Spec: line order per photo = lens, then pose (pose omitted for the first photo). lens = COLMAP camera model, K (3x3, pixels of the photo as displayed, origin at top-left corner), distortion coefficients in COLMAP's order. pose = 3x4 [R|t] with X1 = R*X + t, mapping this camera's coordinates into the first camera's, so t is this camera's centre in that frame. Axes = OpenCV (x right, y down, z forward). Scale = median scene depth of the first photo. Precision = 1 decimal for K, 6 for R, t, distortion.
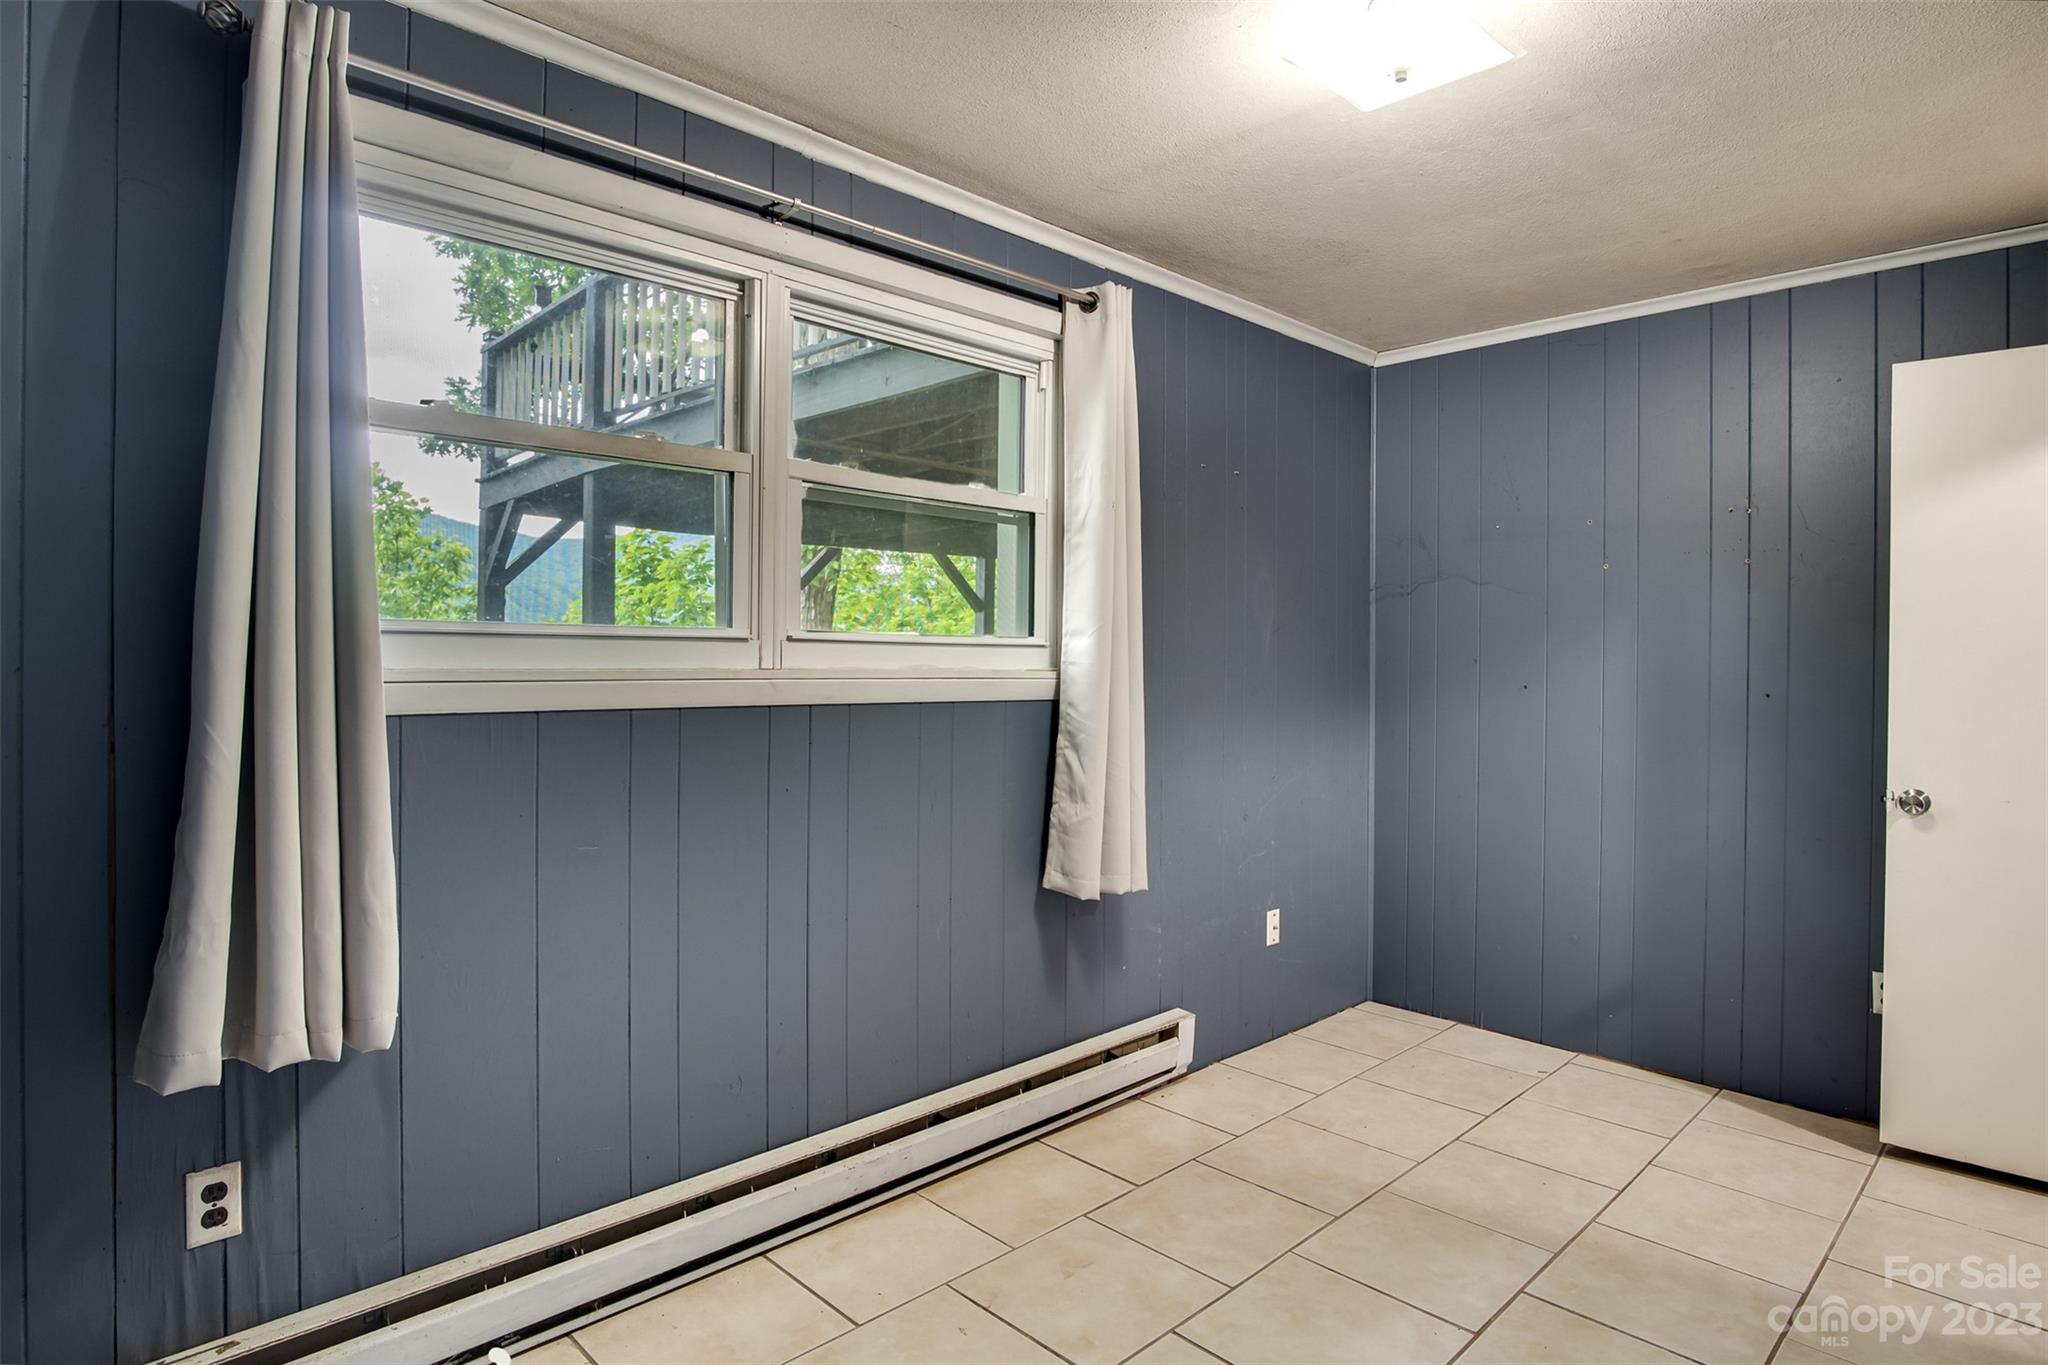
lens RADIAL K [[1103.2, 0, 1024.0], [0, 1103.2, 682.5], [0, 0, 1]] dist [-0.060436, 0.029034]
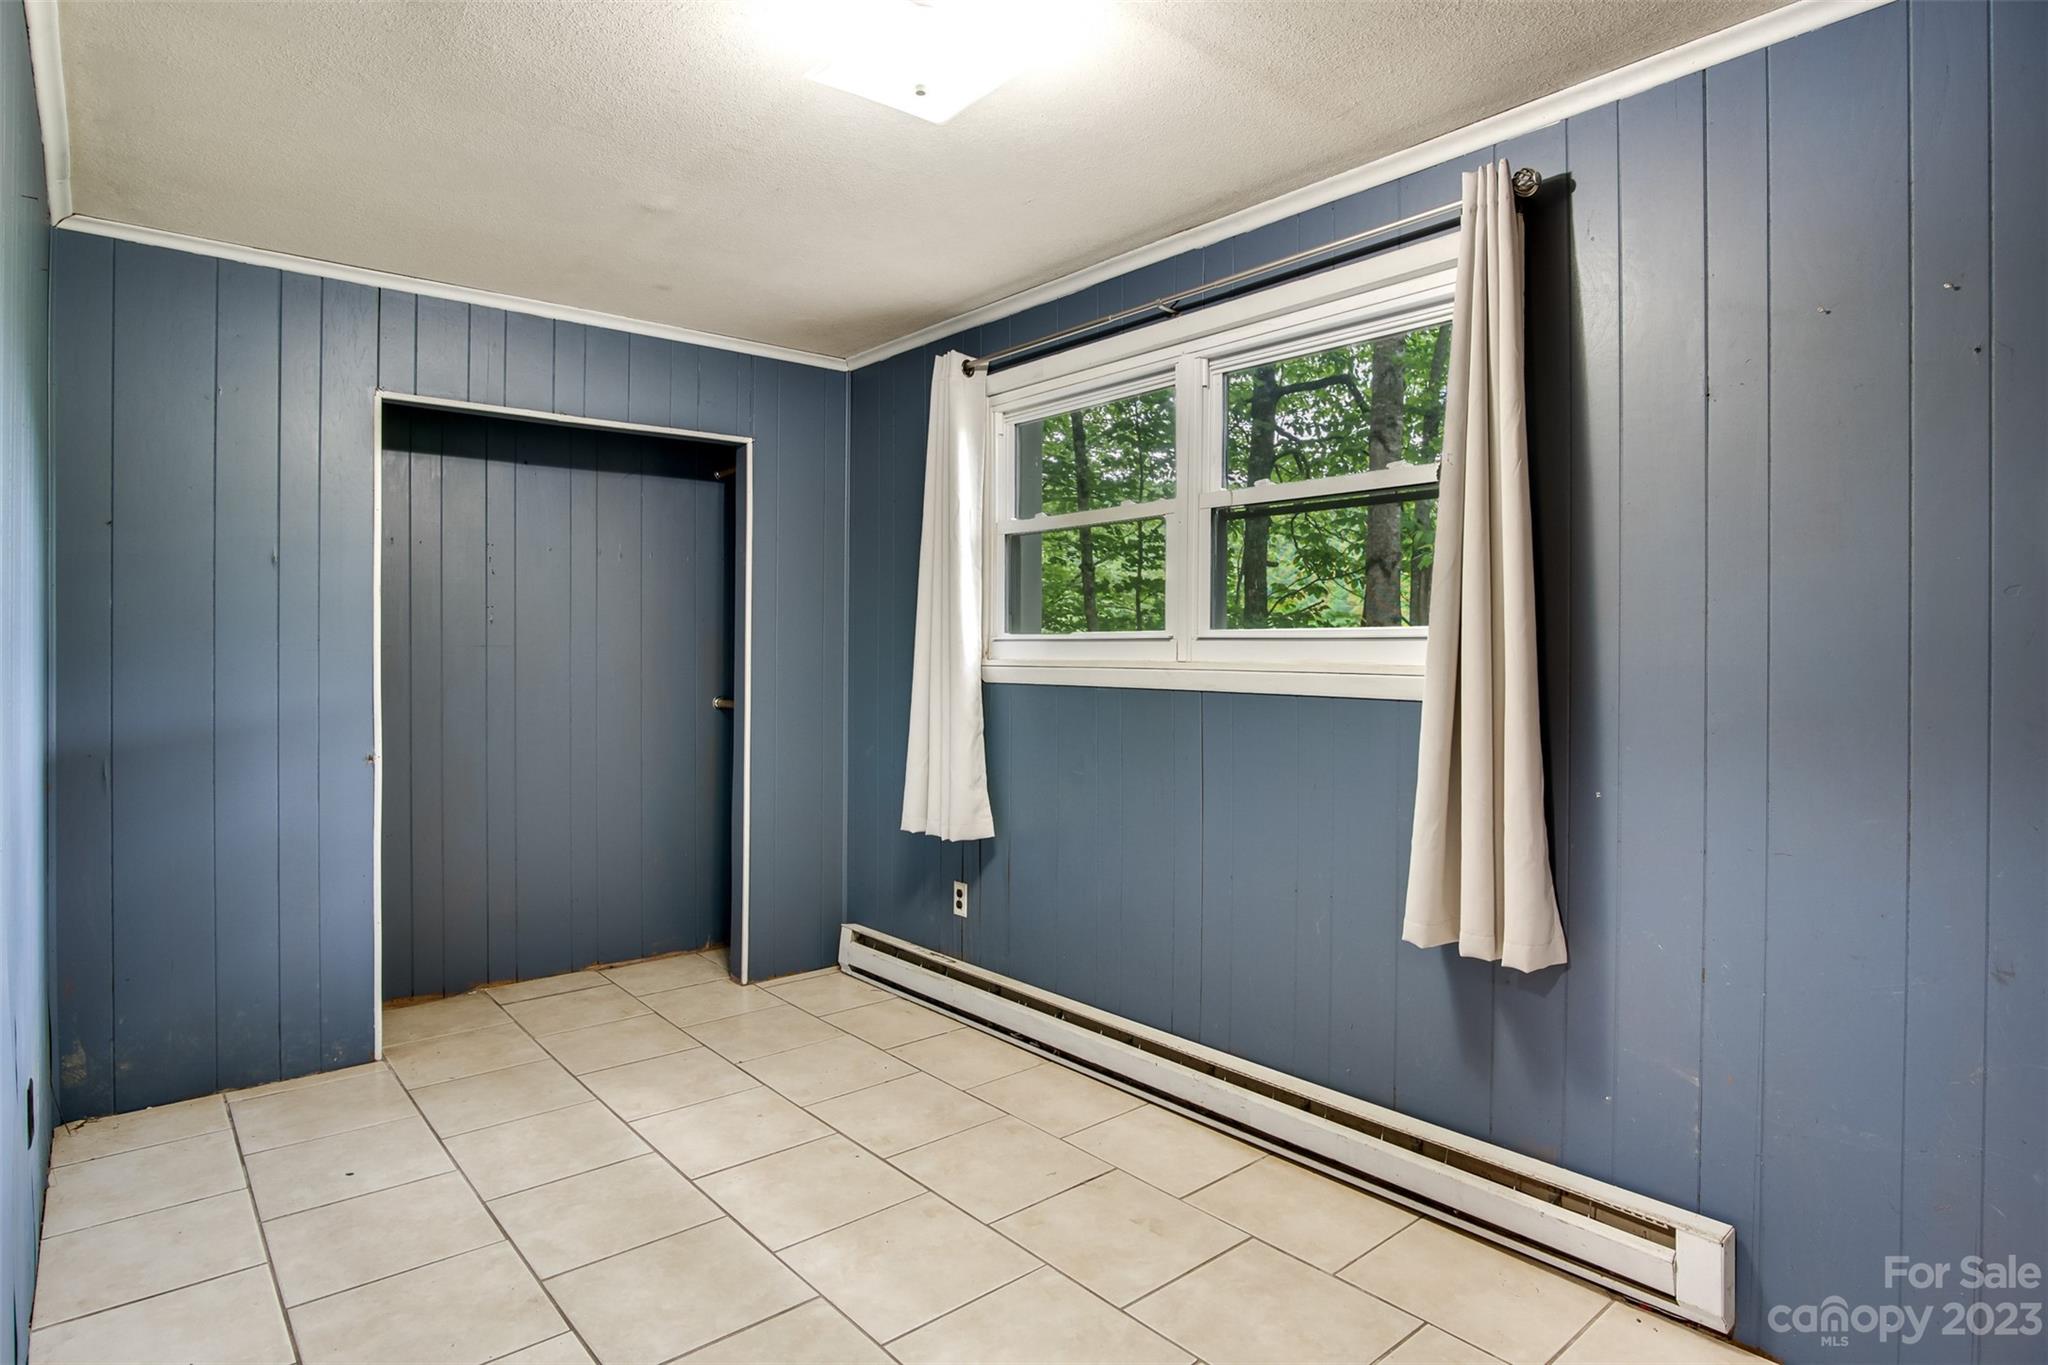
lens RADIAL K [[1103.2, 0, 1024.0], [0, 1103.2, 682.5], [0, 0, 1]] dist [-0.060436, 0.029034]
pose [[-0.075236, 0.020273, -0.996960, 1.068721], [-0.022452, 0.999505, 0.022019, -0.013024], [0.996913, 0.024041, -0.074744, 0.910754]]
